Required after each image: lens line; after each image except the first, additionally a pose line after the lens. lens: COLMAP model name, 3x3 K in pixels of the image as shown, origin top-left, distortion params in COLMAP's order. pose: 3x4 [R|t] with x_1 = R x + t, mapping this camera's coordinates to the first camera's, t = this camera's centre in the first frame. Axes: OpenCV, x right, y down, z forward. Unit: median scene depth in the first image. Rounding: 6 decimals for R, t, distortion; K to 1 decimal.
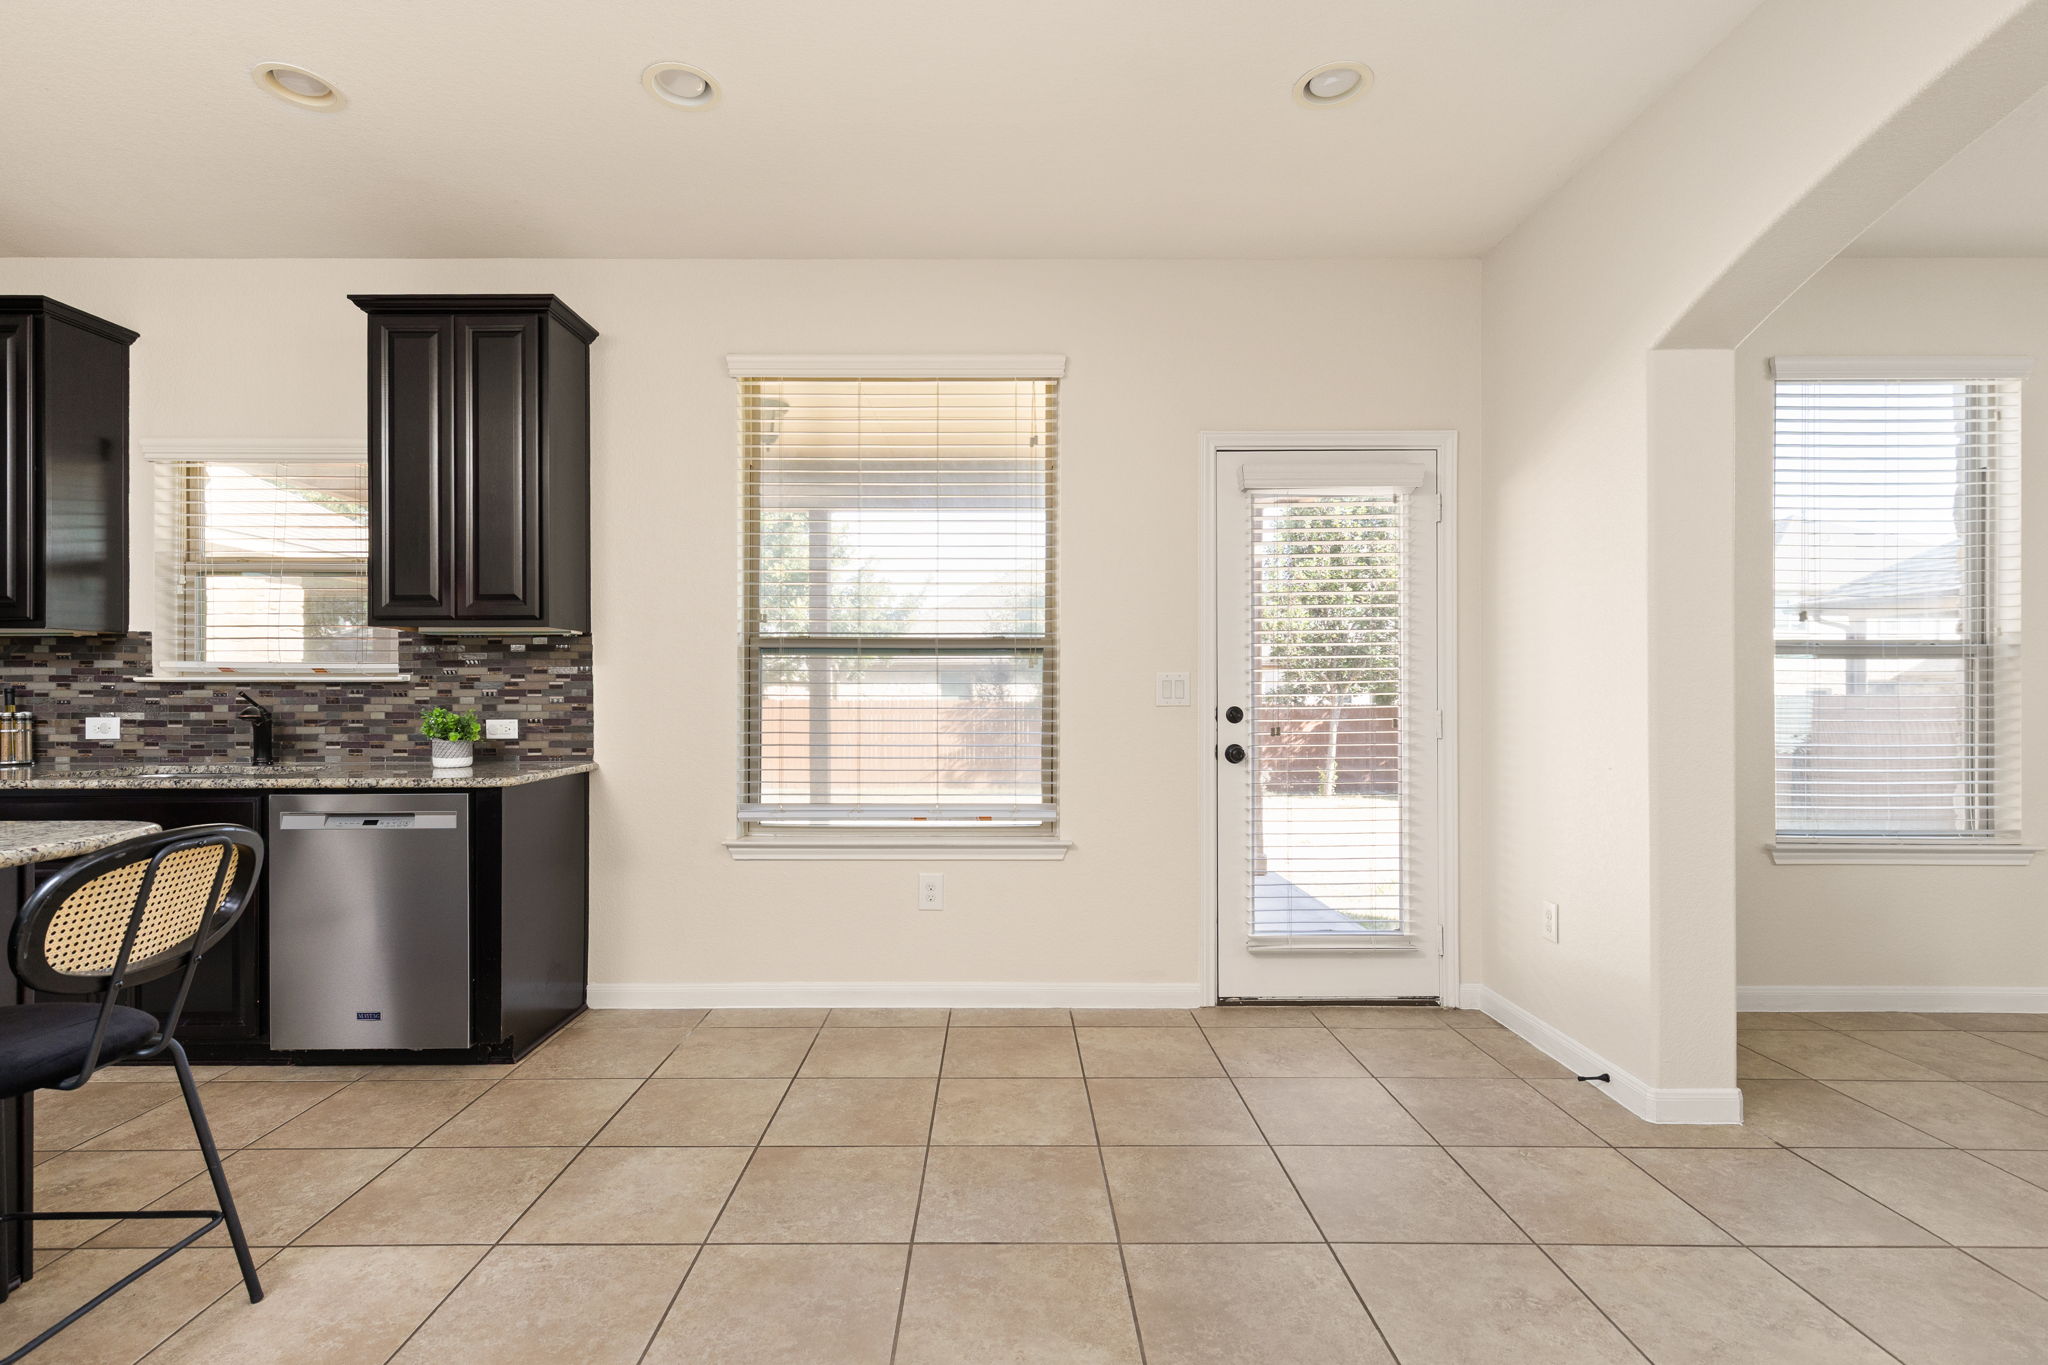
lens RADIAL K [[967.8, 0, 1006.1], [0, 967.8, 692.7], [0, 0, 1]] dist [0.005122, -0.001024]
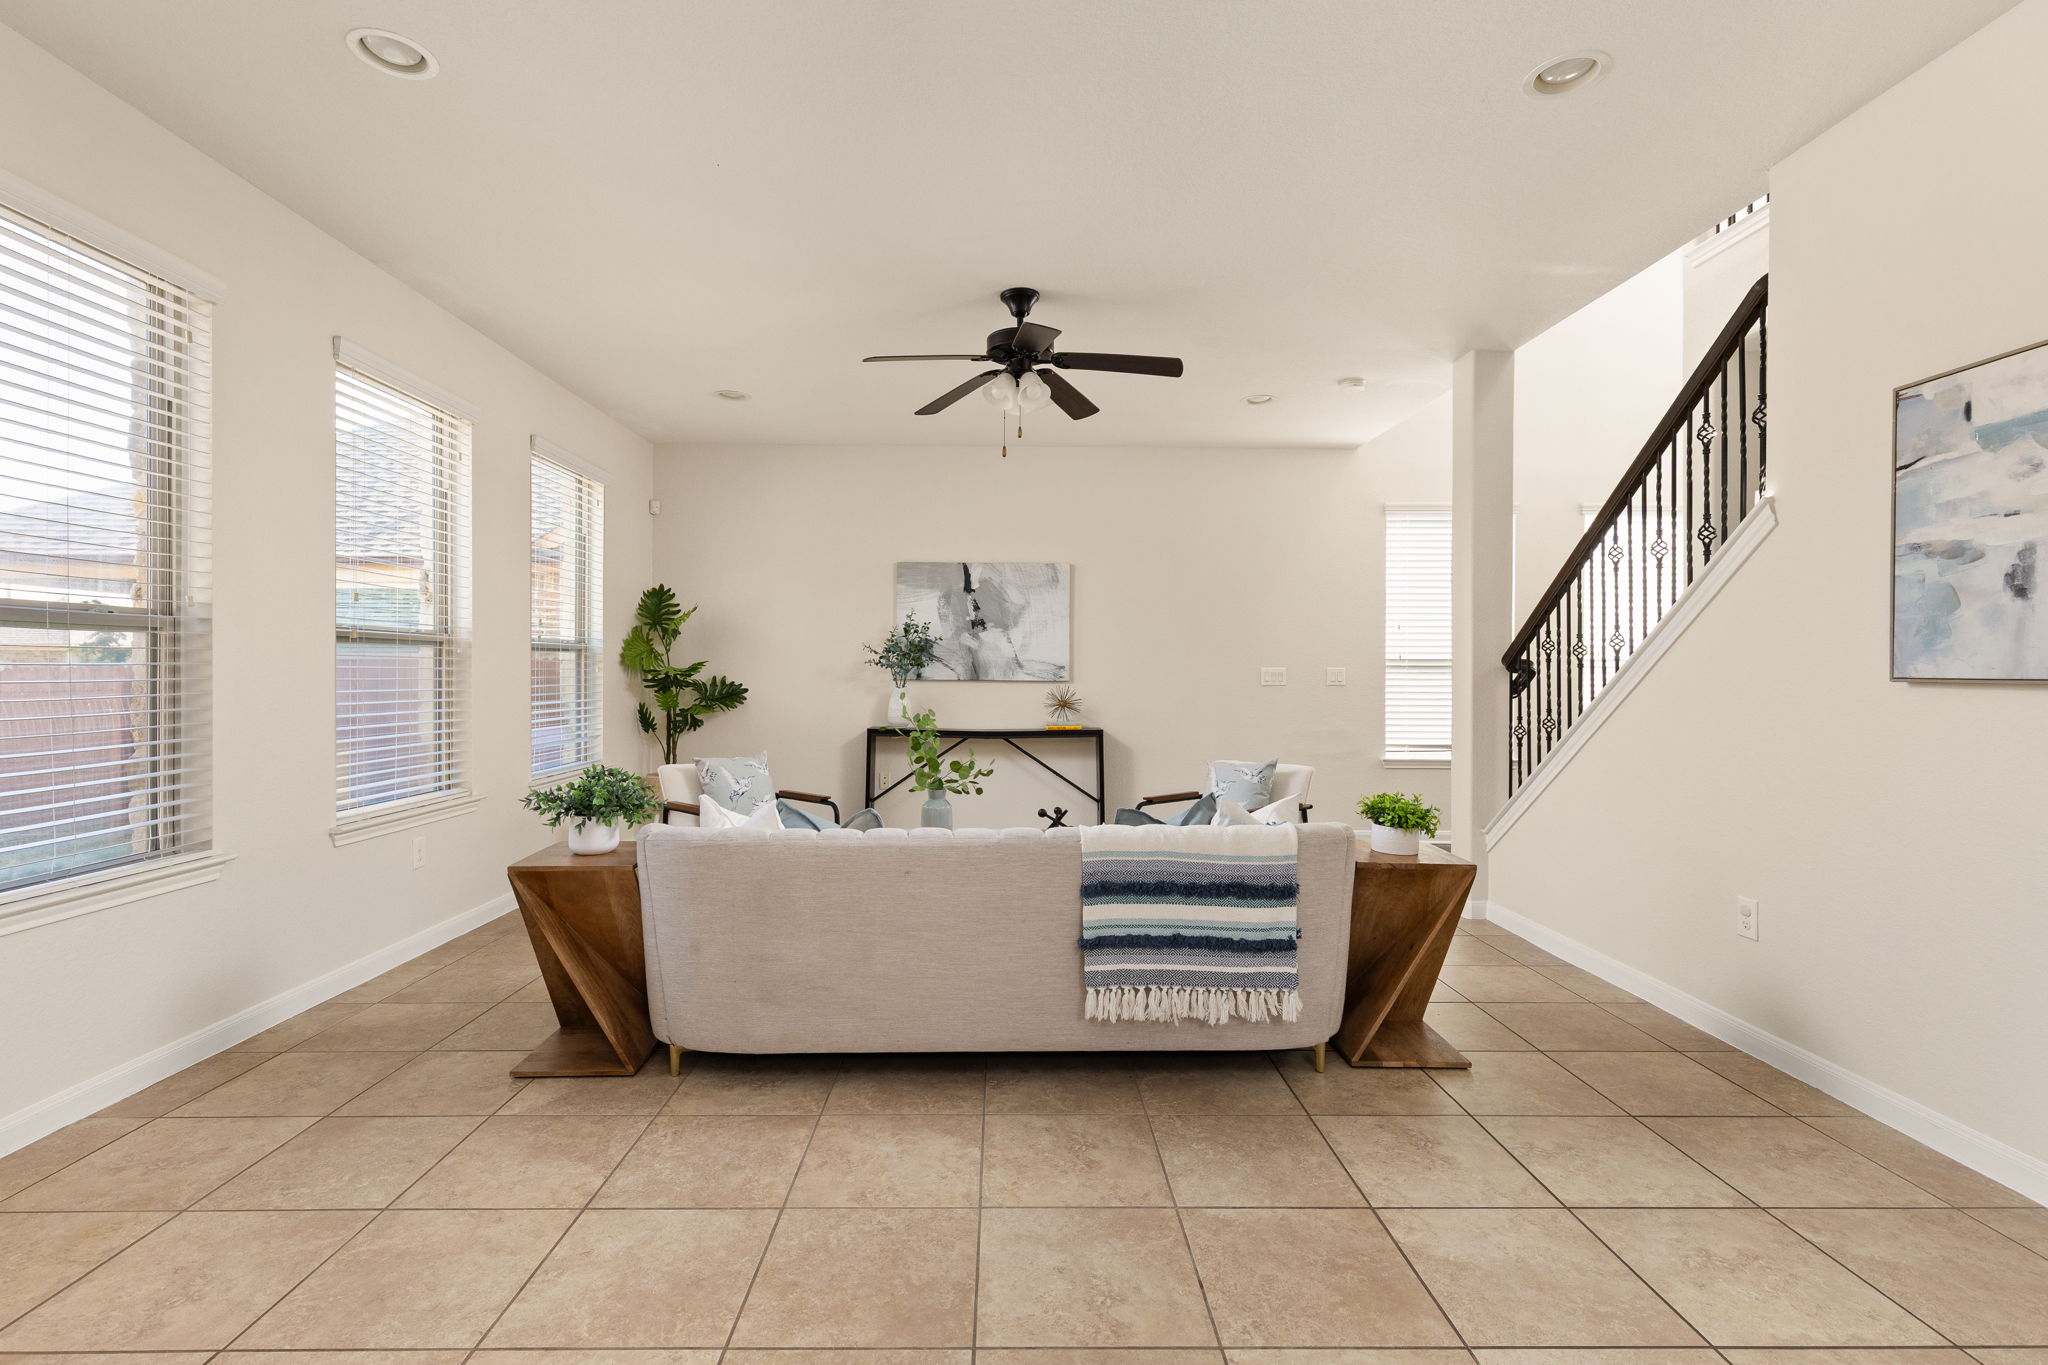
lens RADIAL K [[943.2, 0, 988.6], [0, 943.2, 680.3], [0, 0, 1]] dist [0.014863, -0.002832]
pose [[-0.001157, -0.007985, 0.999967, 0.227721], [-0.004733, 0.999957, 0.007979, -0.006583], [-0.999988, -0.004723, -0.001195, 0.338428]]
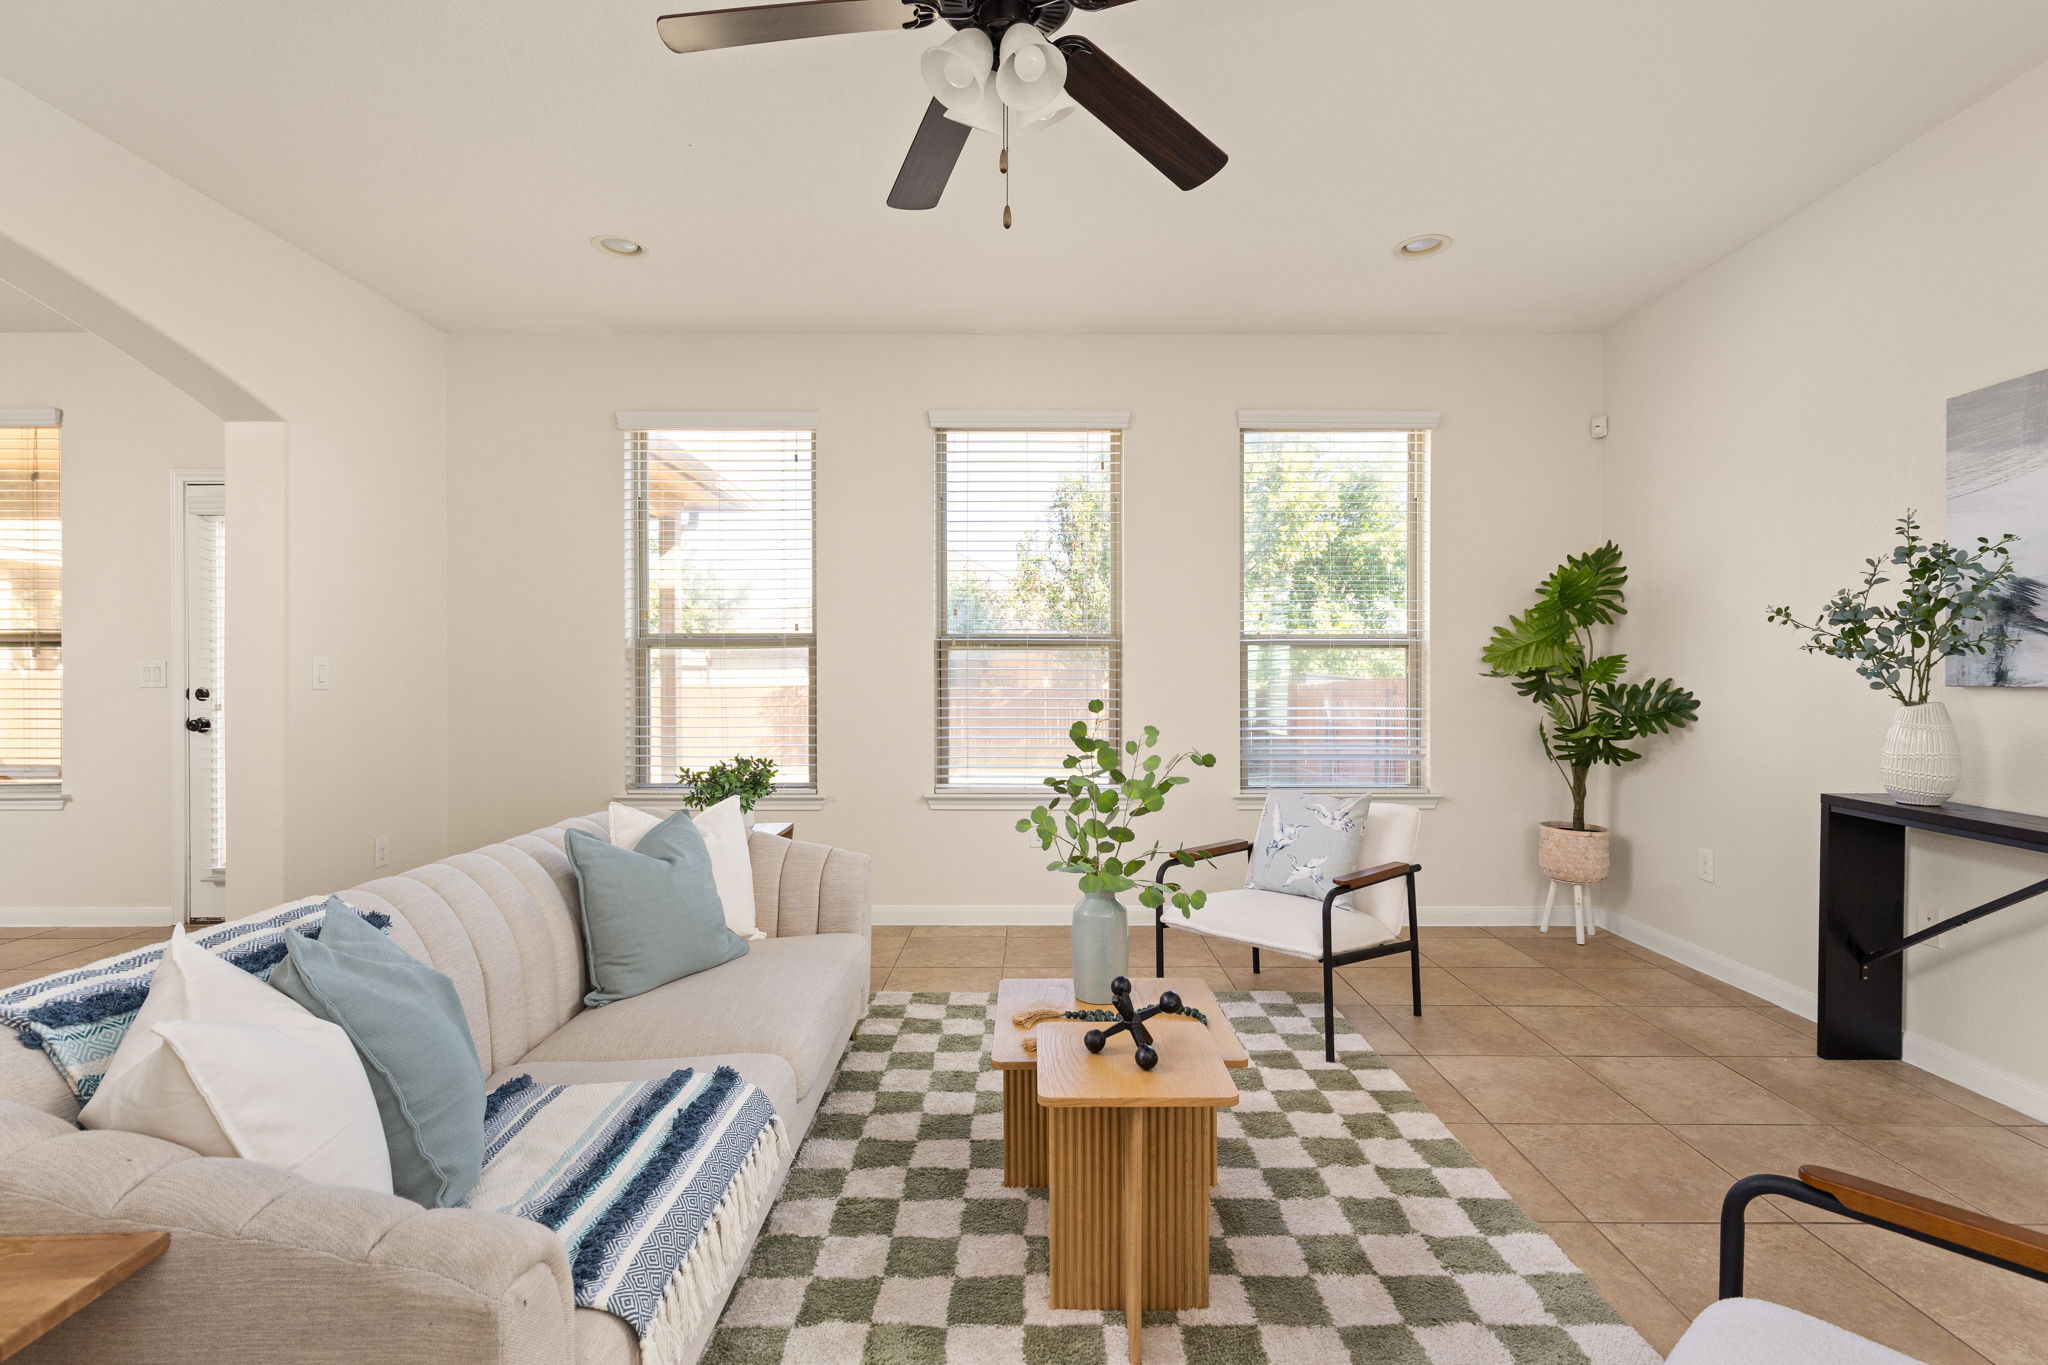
lens RADIAL K [[967.8, 0, 1024.9], [0, 967.8, 691.3], [0, 0, 1]] dist [0.005122, -0.001024]
pose [[0.999997, 0.000188, -0.002430, 1.314570], [-0.000160, 0.999933, 0.011548, 0.004042], [0.002432, -0.011548, 0.999930, -0.261220]]
